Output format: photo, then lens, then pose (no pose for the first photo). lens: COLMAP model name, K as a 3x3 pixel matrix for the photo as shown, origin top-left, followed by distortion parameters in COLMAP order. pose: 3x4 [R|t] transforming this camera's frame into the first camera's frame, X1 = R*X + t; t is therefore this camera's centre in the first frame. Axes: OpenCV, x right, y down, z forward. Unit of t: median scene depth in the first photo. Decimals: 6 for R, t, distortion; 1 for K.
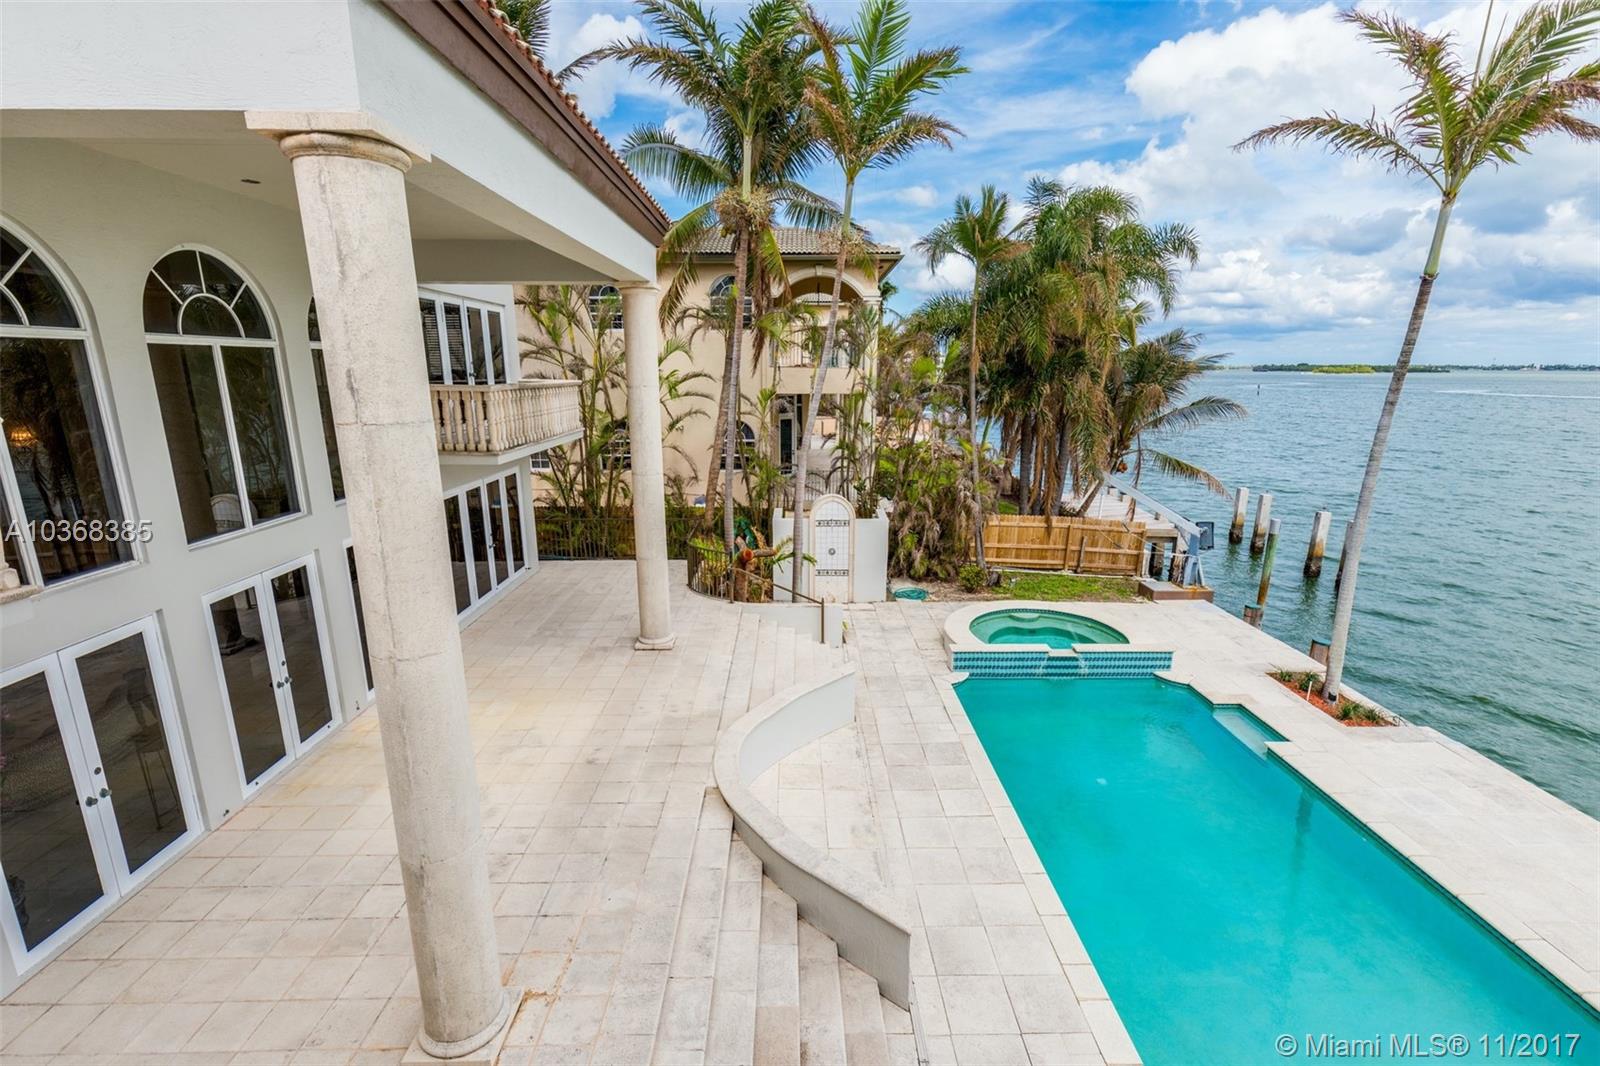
lens RADIAL K [[726.5, 0, 800.0], [0, 726.5, 533.0], [0, 0, 1]] dist [0.007549, 0.000367]
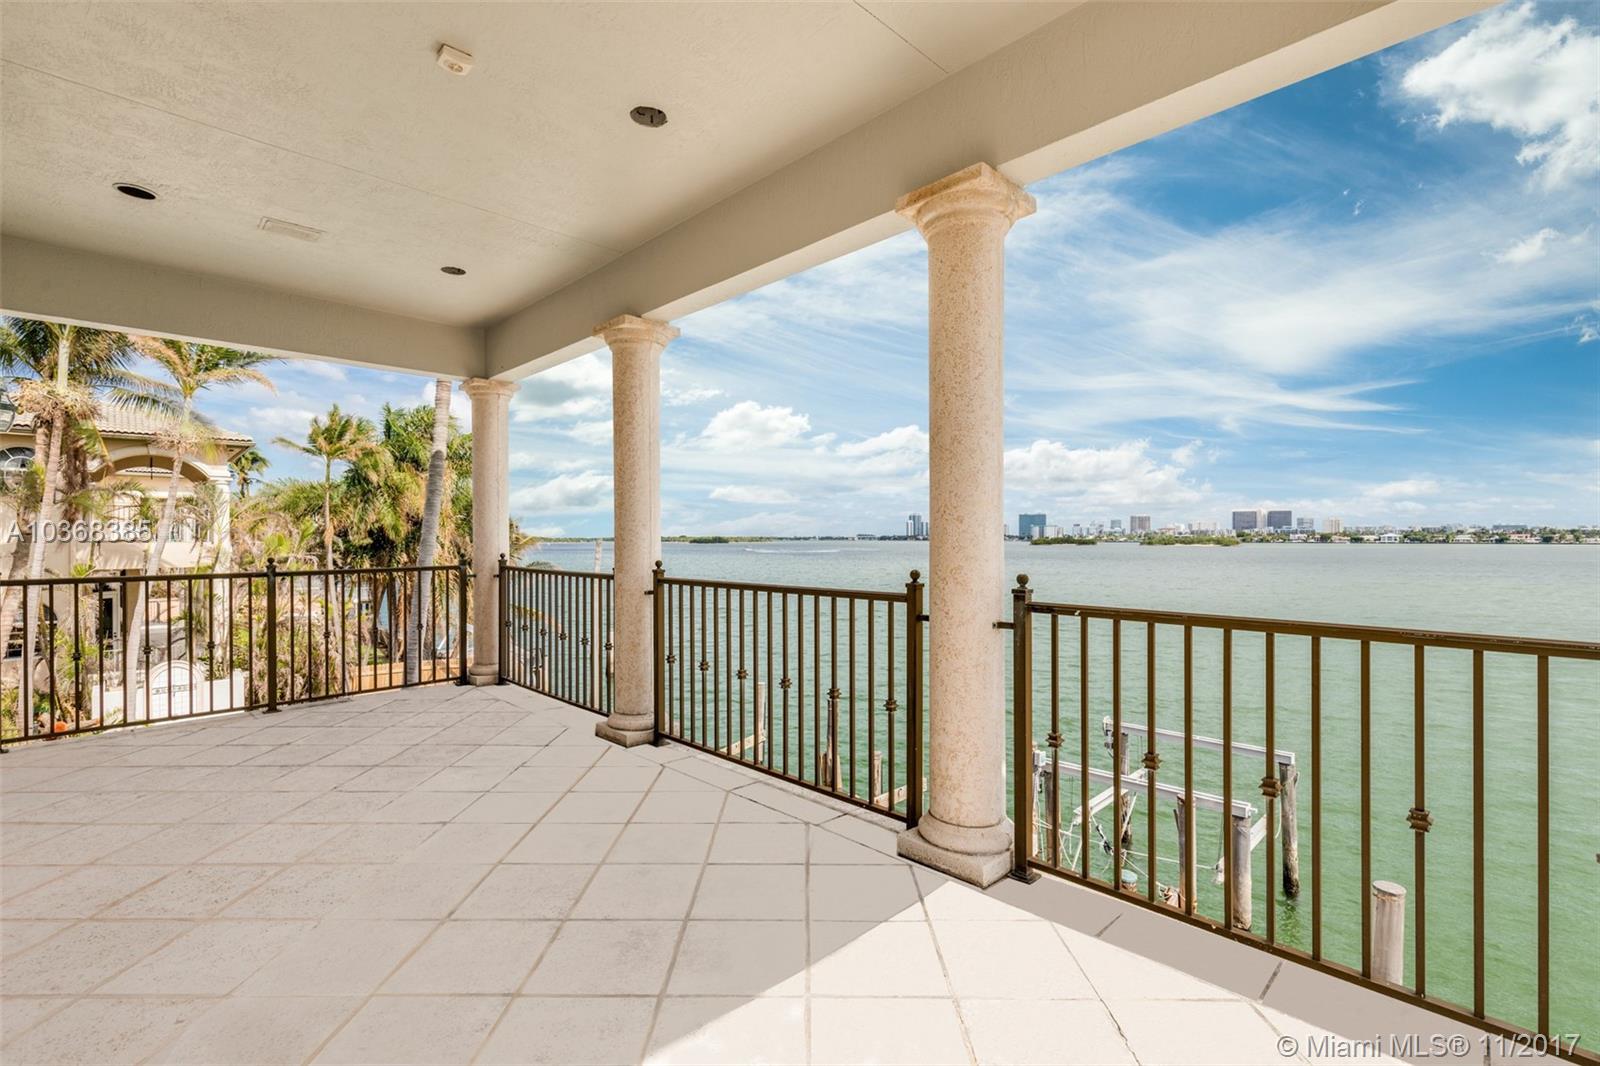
lens RADIAL K [[726.5, 0, 800.0], [0, 726.5, 533.0], [0, 0, 1]] dist [0.007549, 0.000367]
pose [[0.732438, -0.000021, 0.680833, -0.011644], [0.162255, 0.971192, -0.174524, 0.120938], [-0.661216, 0.238297, 0.711342, -0.471587]]
